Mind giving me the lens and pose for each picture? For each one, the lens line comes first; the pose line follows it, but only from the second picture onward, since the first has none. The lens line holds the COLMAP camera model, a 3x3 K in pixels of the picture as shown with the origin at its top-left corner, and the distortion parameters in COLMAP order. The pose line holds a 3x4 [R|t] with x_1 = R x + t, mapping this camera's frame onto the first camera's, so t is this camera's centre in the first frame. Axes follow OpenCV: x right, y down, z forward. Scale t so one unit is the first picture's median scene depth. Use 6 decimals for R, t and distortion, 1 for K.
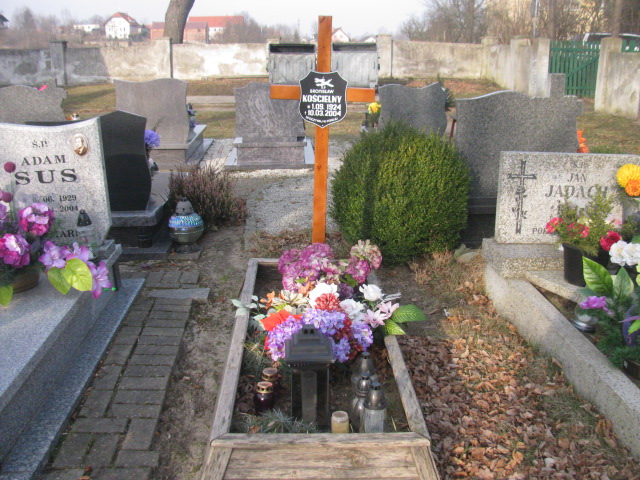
lens RADIAL K [[668.6, 0, 320.0], [0, 668.6, 240.0], [0, 0, 1]] dist [-0.218334, 0.262565]
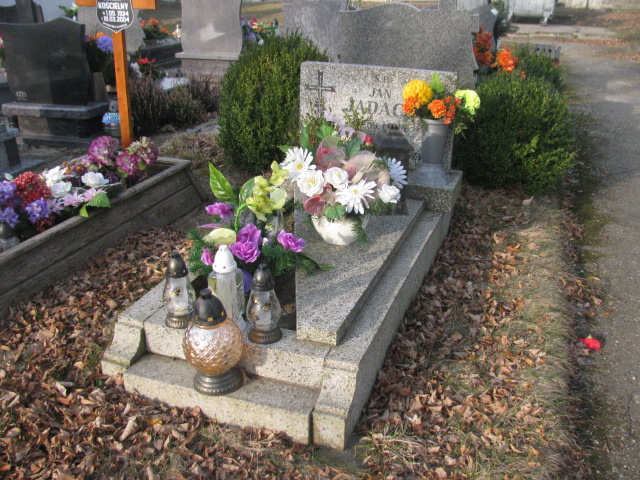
lens RADIAL K [[668.6, 0, 320.0], [0, 668.6, 240.0], [0, 0, 1]] dist [-0.218334, 0.262565]
pose [[0.923959, 0.145543, -0.353719, 0.683183], [-0.107866, 0.986389, 0.124104, 0.001842], [0.366967, -0.076513, 0.927082, 0.088719]]
